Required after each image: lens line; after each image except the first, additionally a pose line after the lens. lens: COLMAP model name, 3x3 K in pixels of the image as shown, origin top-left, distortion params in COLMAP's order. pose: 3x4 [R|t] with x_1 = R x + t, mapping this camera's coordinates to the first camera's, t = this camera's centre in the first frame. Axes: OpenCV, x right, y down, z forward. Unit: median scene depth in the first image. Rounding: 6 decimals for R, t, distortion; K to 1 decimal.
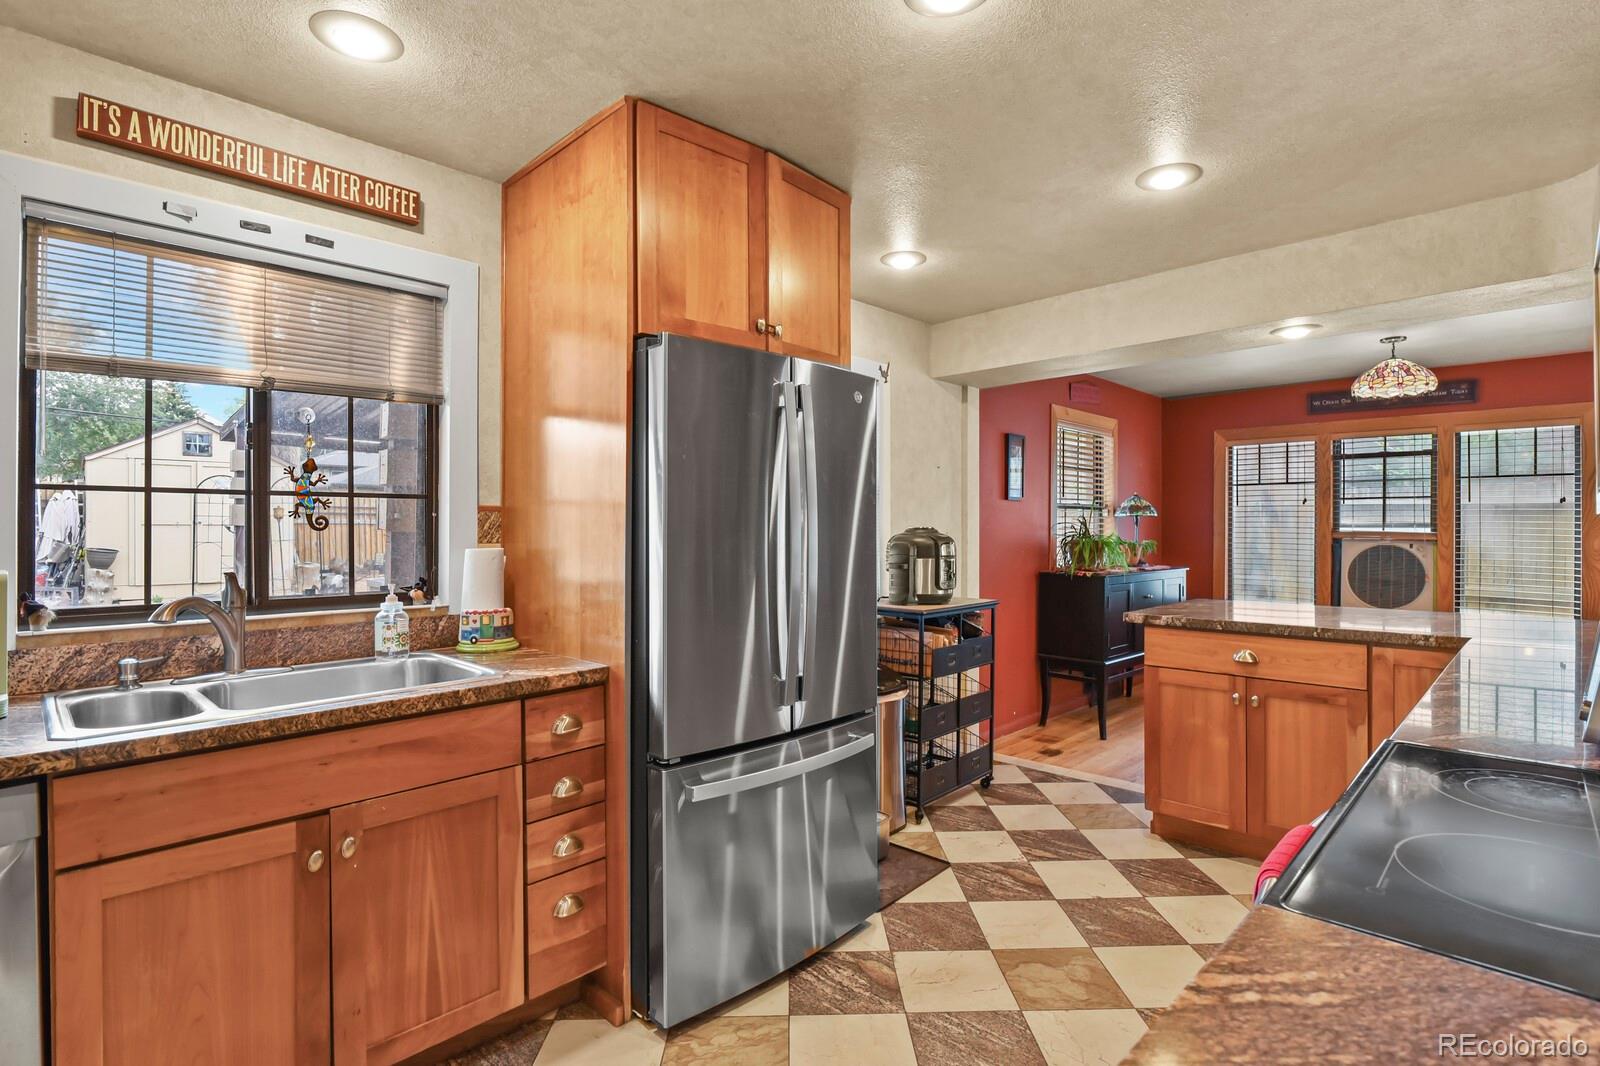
lens RADIAL K [[775.4, 0, 808.1], [0, 775.4, 530.2], [0, 0, 1]] dist [-0.000986, -0.009484]
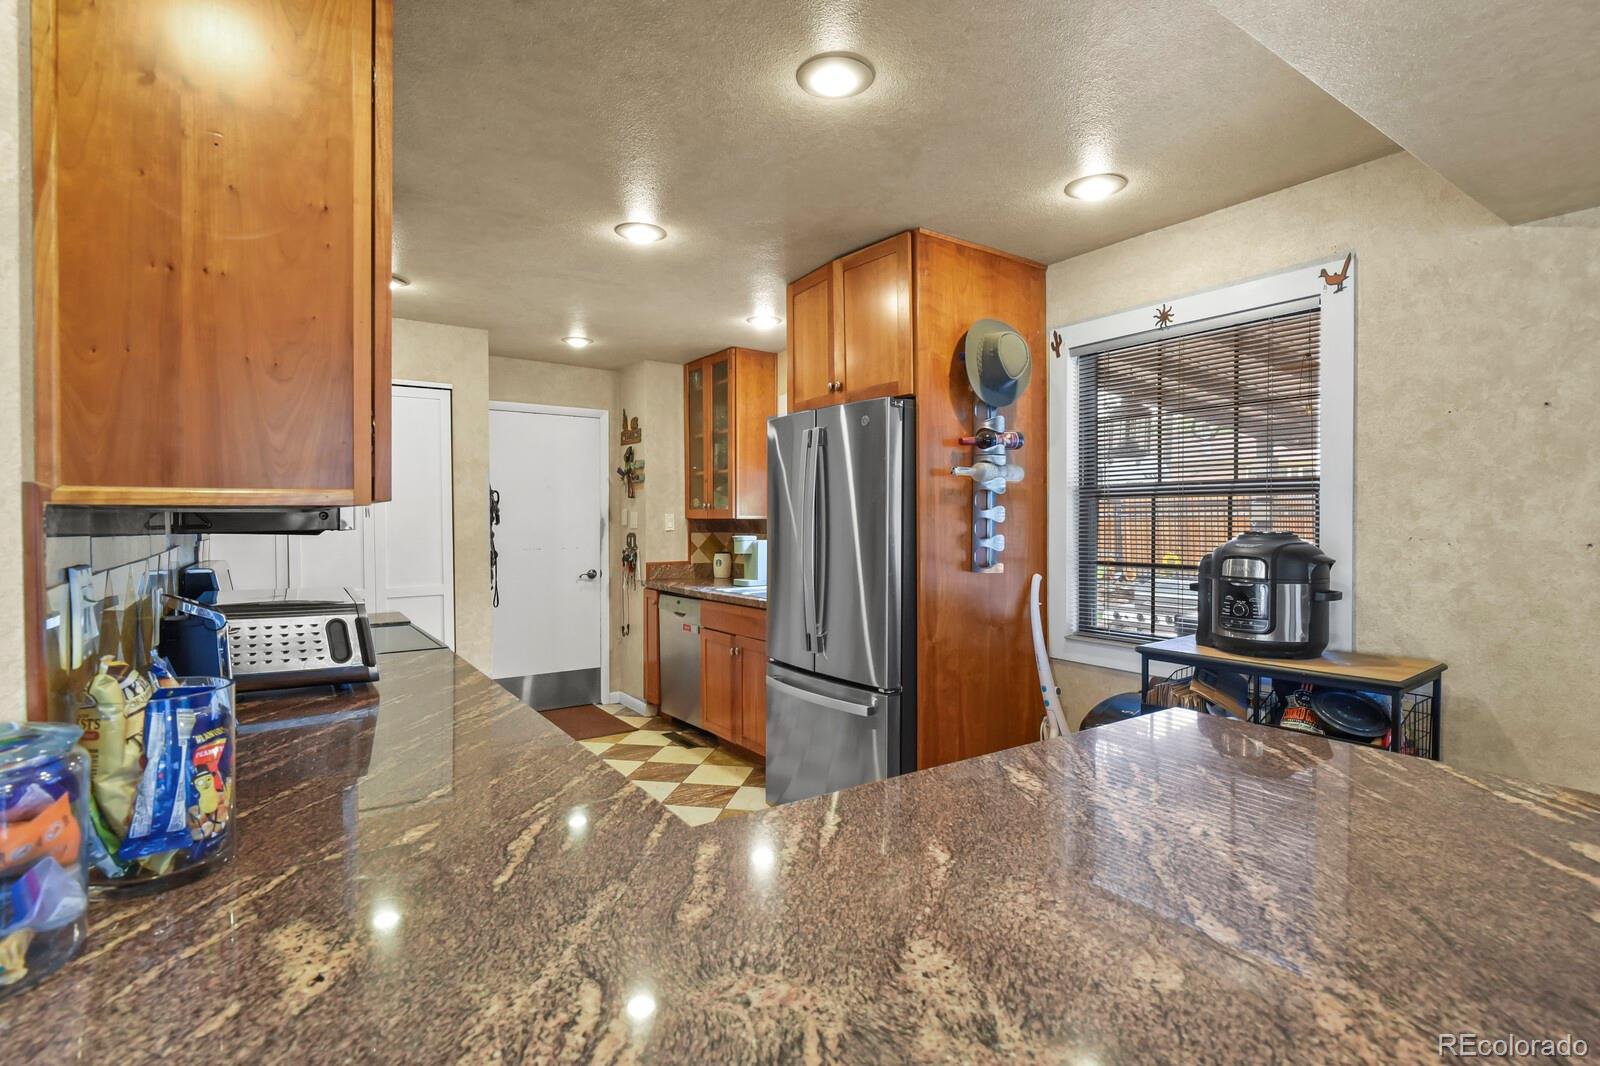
lens RADIAL K [[777.6, 0, 813.9], [0, 777.6, 531.4], [0, 0, 1]] dist [0.000395, -0.009544]
pose [[-0.187595, 0.016301, -0.982111, 1.466835], [0.000858, 0.999865, 0.016431, -0.025325], [0.982246, 0.002240, -0.187583, 1.339701]]
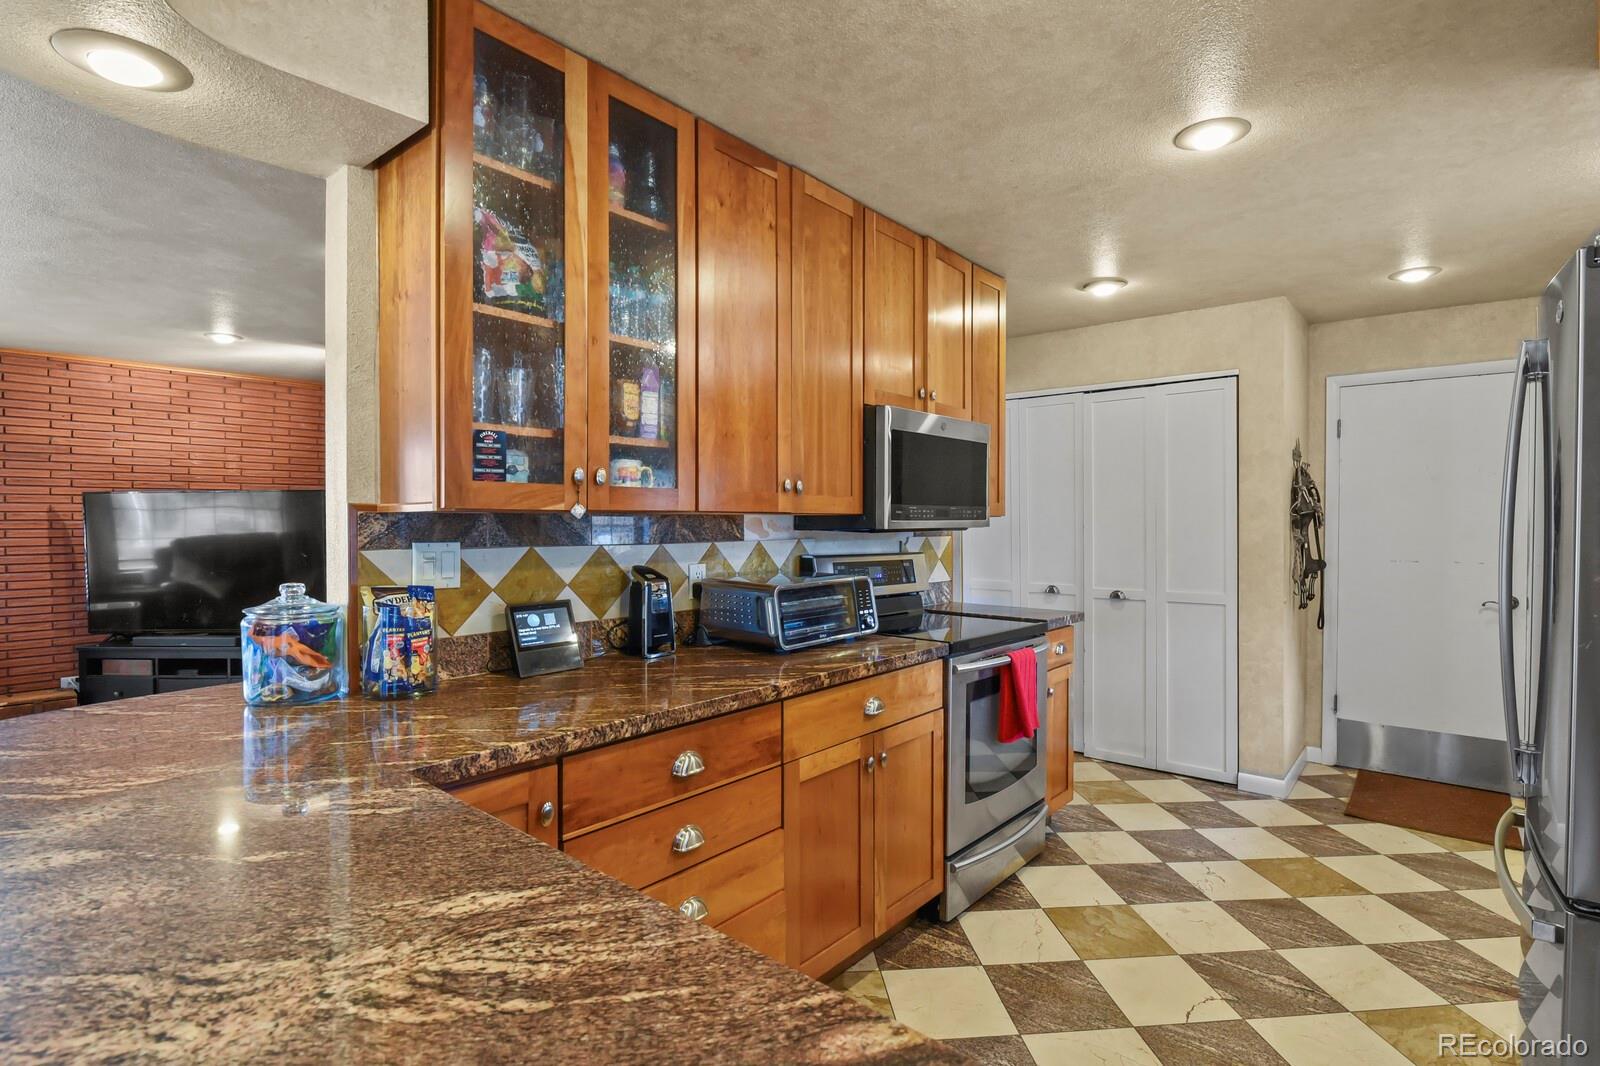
lens RADIAL K [[778.3, 0, 808.2], [0, 778.3, 527.2], [0, 0, 1]] dist [-0.004544, -0.007861]
pose [[-0.997835, -0.001126, -0.065763, 0.747719], [-0.001683, 0.999963, 0.008401, -0.024056], [0.065751, 0.008493, -0.997800, 1.778140]]
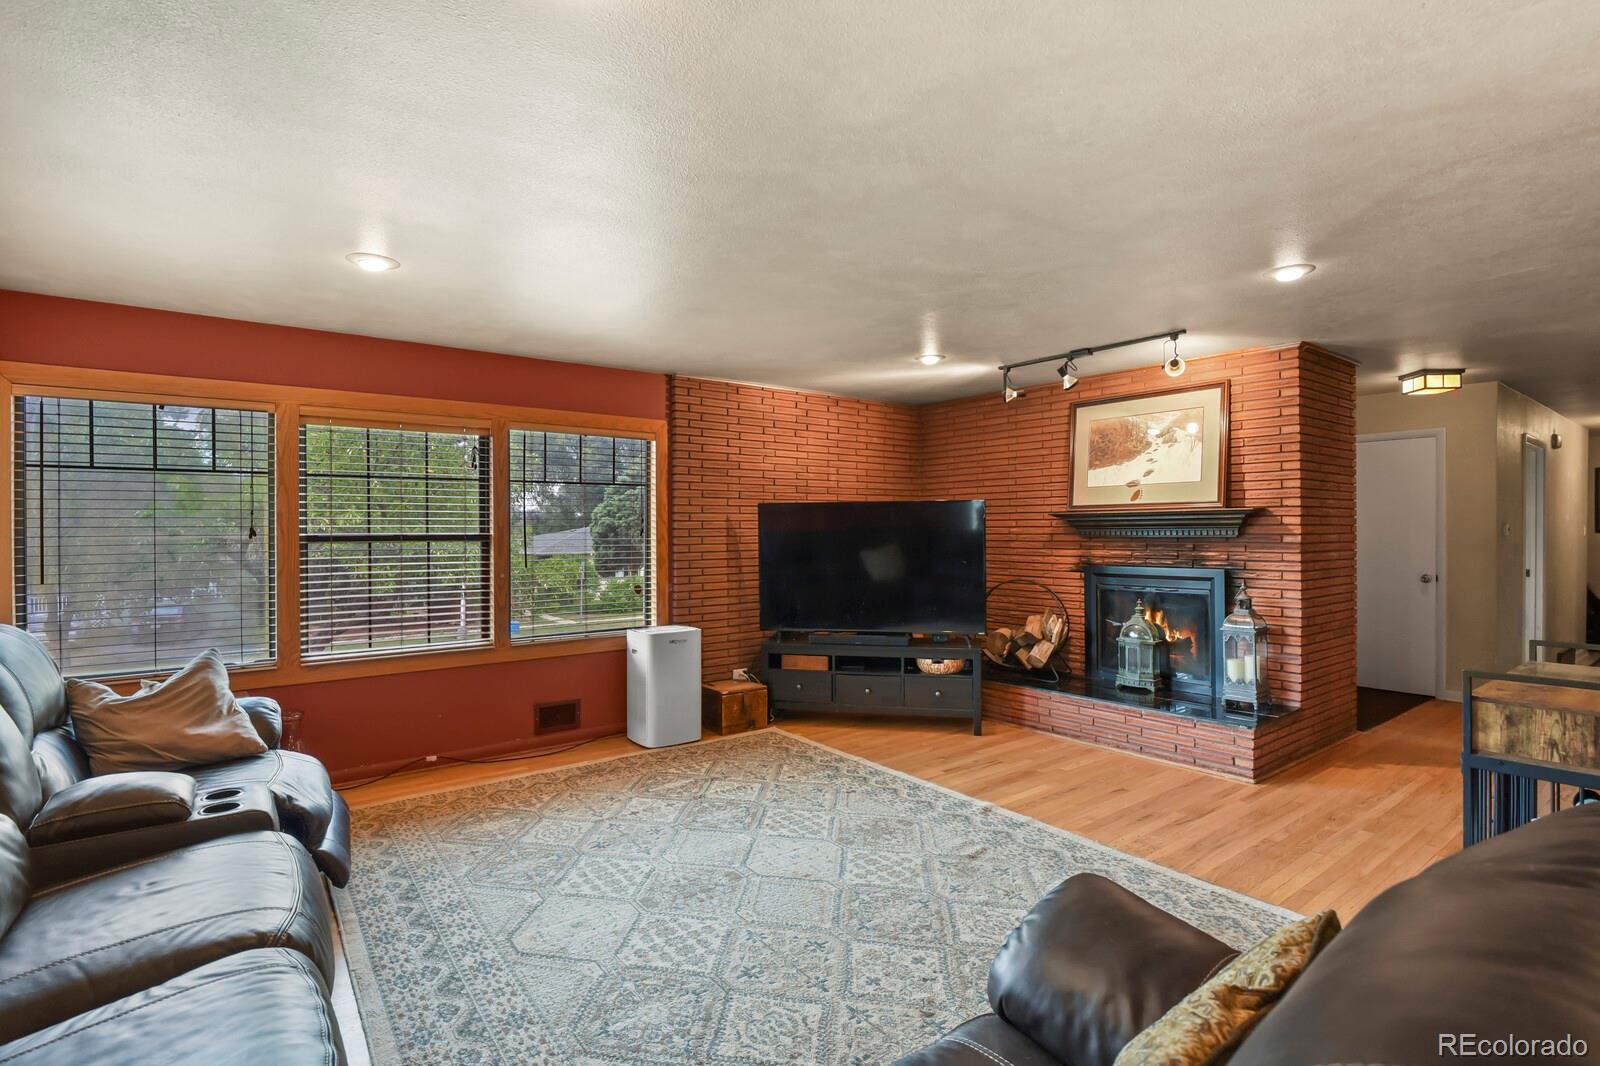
lens RADIAL K [[775.4, 0, 808.1], [0, 775.4, 530.2], [0, 0, 1]] dist [-0.000986, -0.009484]
pose [[-0.989947, -0.002099, 0.141426, 2.271591], [-0.001306, 0.999983, 0.005698, -0.031691], [-0.141435, 0.005456, -0.989932, 1.866606]]
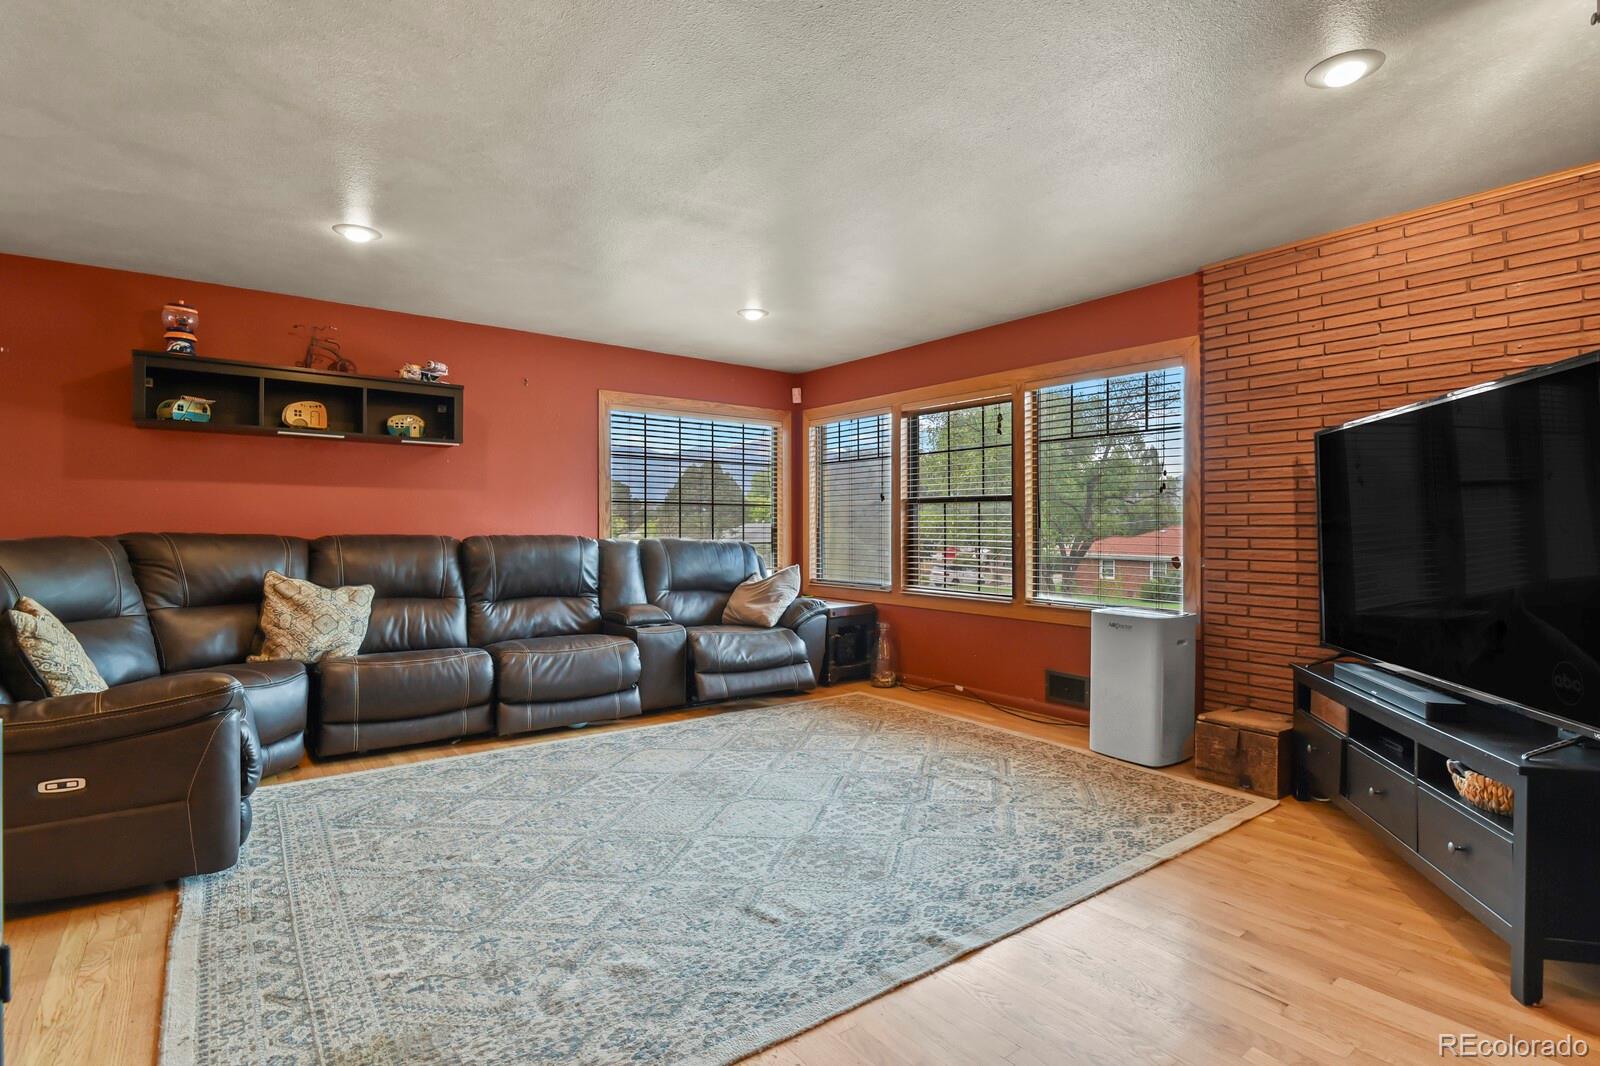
lens RADIAL K [[775.4, 0, 808.1], [0, 775.4, 530.2], [0, 0, 1]] dist [-0.000986, -0.009484]
pose [[0.142712, -0.011609, 0.989696, 1.099485], [0.001407, 0.999933, 0.011526, 0.072157], [-0.989763, -0.000252, 0.142719, 0.070623]]
